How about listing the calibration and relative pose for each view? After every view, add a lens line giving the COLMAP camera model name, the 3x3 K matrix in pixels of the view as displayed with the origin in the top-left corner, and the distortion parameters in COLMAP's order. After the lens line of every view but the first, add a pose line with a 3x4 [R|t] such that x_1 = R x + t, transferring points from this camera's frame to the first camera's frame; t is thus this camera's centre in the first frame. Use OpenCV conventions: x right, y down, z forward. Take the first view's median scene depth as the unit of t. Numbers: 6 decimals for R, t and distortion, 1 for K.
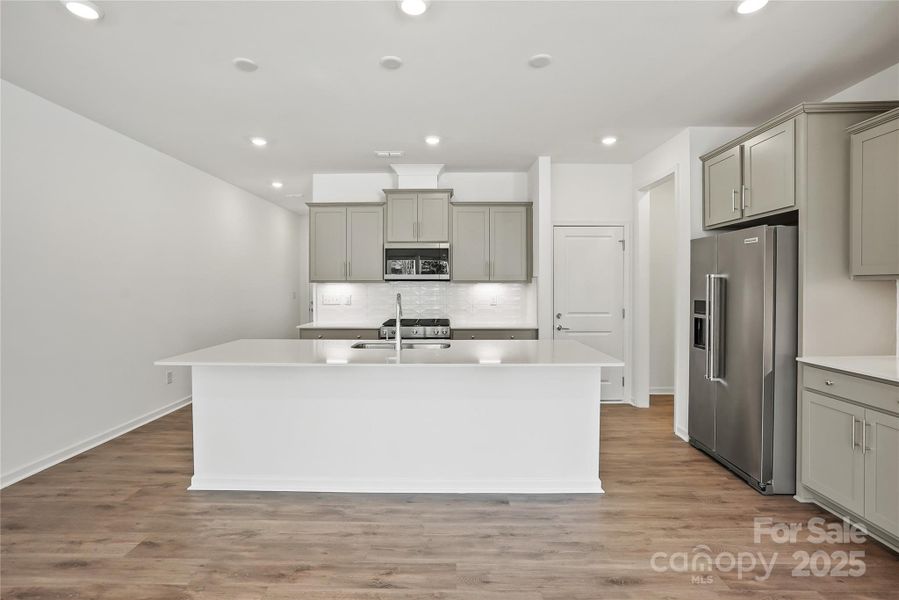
lens RADIAL K [[426.7, 0, 440.4], [0, 426.7, 285.5], [0, 0, 1]] dist [-0.029586, 0.004305]
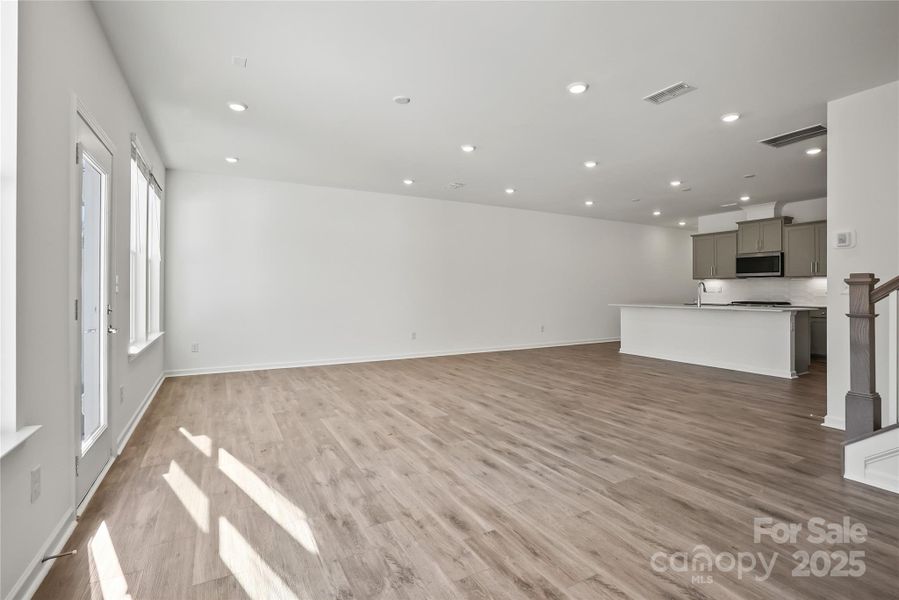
lens RADIAL K [[426.7, 0, 454.7], [0, 426.7, 297.1], [0, 0, 1]] dist [-0.029586, 0.004305]
pose [[0.506092, 0.012988, -0.862382, 0.748523], [-0.001637, 0.999899, 0.014099, 0.045899], [0.862478, -0.005723, 0.506062, -0.804006]]
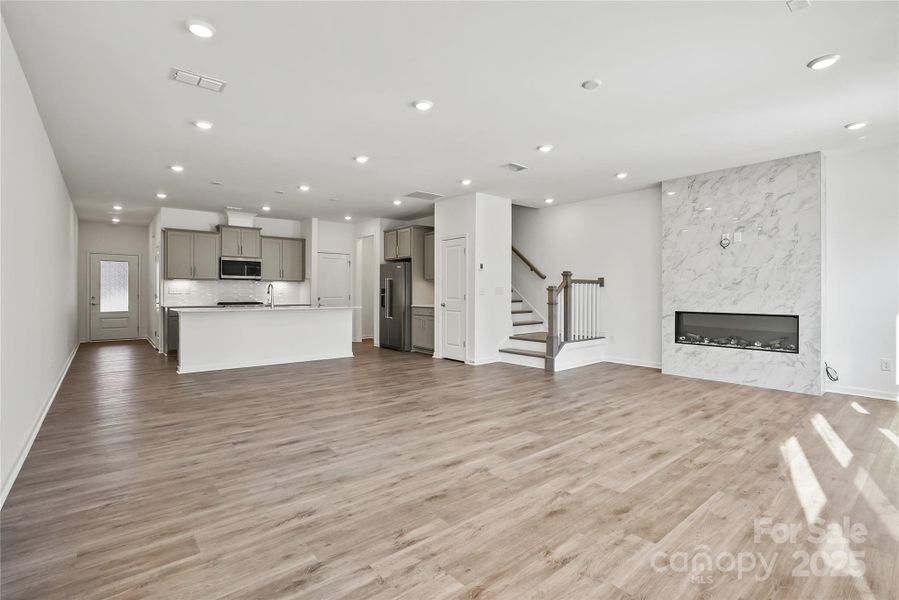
lens RADIAL K [[426.7, 0, 451.5], [0, 426.7, 293.2], [0, 0, 1]] dist [-0.029586, 0.004305]
pose [[0.751247, -0.000322, 0.660021, -0.556559], [0.001081, 0.999999, -0.000742, 0.047236], [-0.660020, 0.001271, 0.751247, -0.866109]]
